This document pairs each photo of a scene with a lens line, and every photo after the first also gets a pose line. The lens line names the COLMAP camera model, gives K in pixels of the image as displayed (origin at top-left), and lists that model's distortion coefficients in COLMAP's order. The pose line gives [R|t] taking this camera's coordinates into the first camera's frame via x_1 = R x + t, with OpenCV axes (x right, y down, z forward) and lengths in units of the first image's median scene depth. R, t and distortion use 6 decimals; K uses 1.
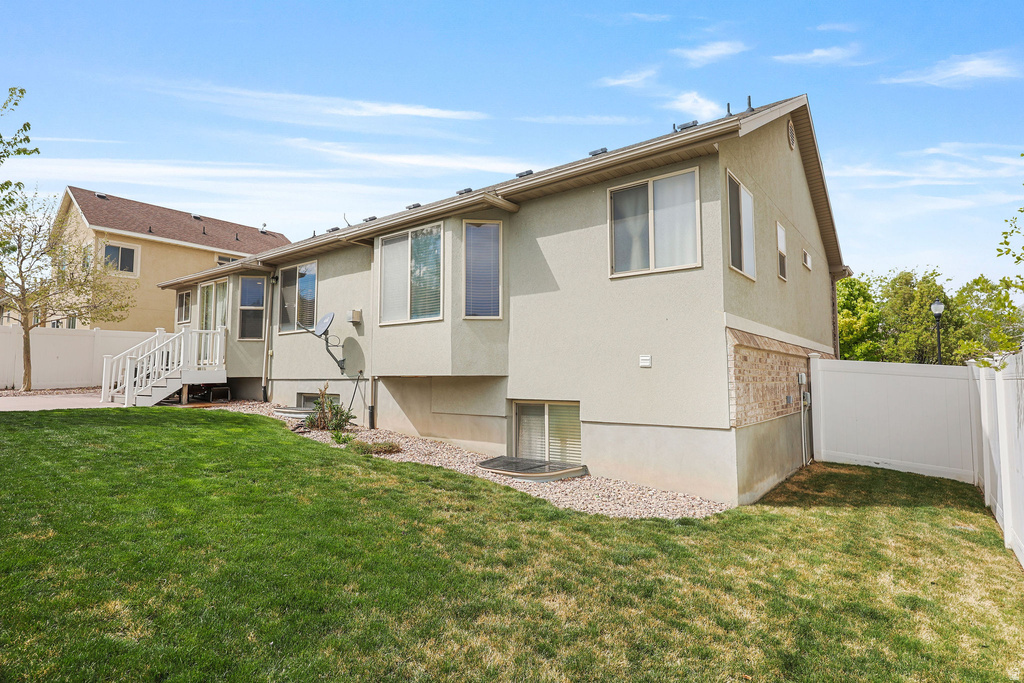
lens RADIAL K [[536.1, 0, 510.6], [0, 536.1, 340.4], [0, 0, 1]] dist [-0.004034, 0.000508]
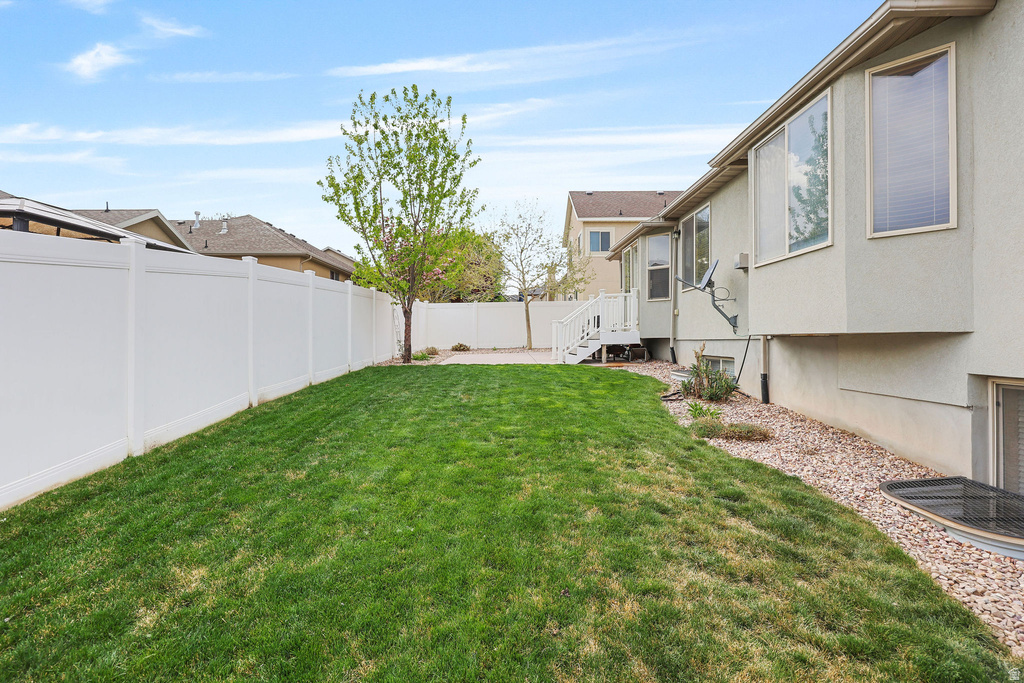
lens RADIAL K [[496.1, 0, 510.2], [0, 496.1, 341.7], [0, 0, 1]] dist [-0.005995, 0.001109]
pose [[0.605880, 0.001189, -0.795555, 0.086234], [0.058791, 0.997198, 0.046265, 0.020645], [0.793381, -0.074803, 0.604112, 0.267346]]
